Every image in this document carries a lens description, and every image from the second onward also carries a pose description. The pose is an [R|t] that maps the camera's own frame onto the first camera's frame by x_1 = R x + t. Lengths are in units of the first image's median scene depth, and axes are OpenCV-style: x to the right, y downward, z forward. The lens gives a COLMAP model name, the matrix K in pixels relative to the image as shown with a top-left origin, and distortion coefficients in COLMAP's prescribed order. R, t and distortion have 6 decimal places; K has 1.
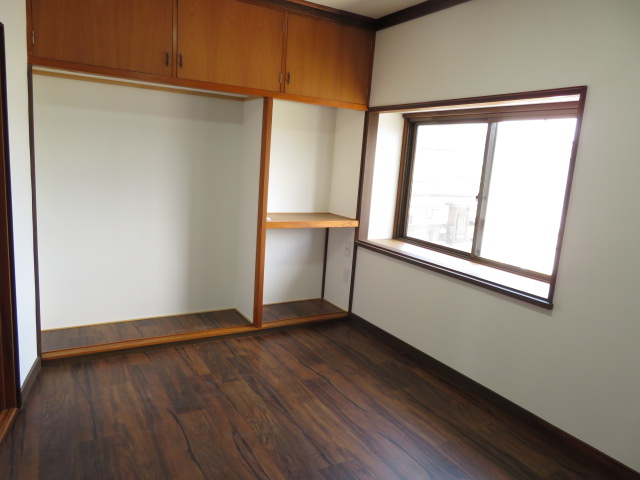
lens RADIAL K [[456.1, 0, 320.0], [0, 456.1, 240.0], [0, 0, 1]] dist [-0.007926, 0.003681]
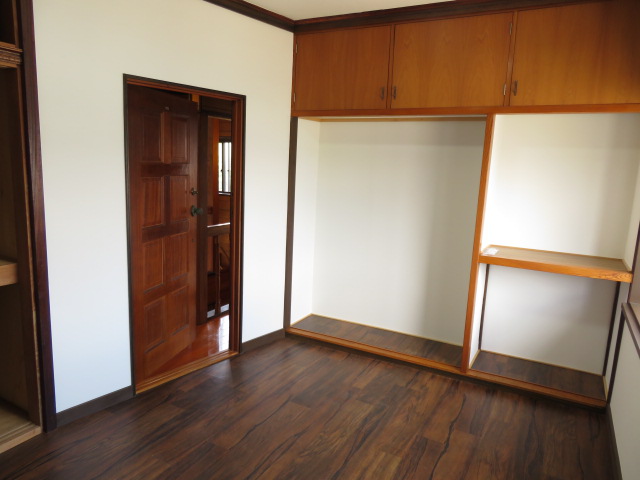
lens RADIAL K [[456.1, 0, 320.0], [0, 456.1, 240.0], [0, 0, 1]] dist [-0.007926, 0.003681]
pose [[0.515198, 0.097080, -0.851555, 0.517066], [-0.152528, 0.988089, 0.020365, -0.043879], [0.843390, 0.119394, 0.523869, 0.312687]]
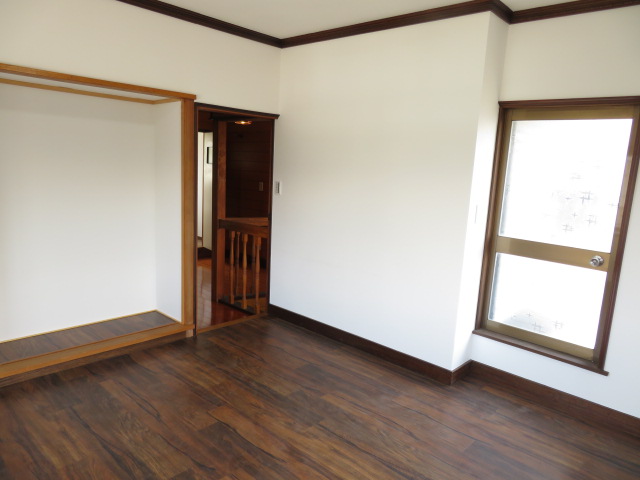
lens RADIAL K [[456.1, 0, 320.0], [0, 456.1, 240.0], [0, 0, 1]] dist [-0.007926, 0.003681]
pose [[-0.951189, -0.066095, -0.301447, -0.145936], [-0.163064, 0.936945, 0.309101, -0.285652], [0.262010, 0.343168, -0.901990, 1.433039]]
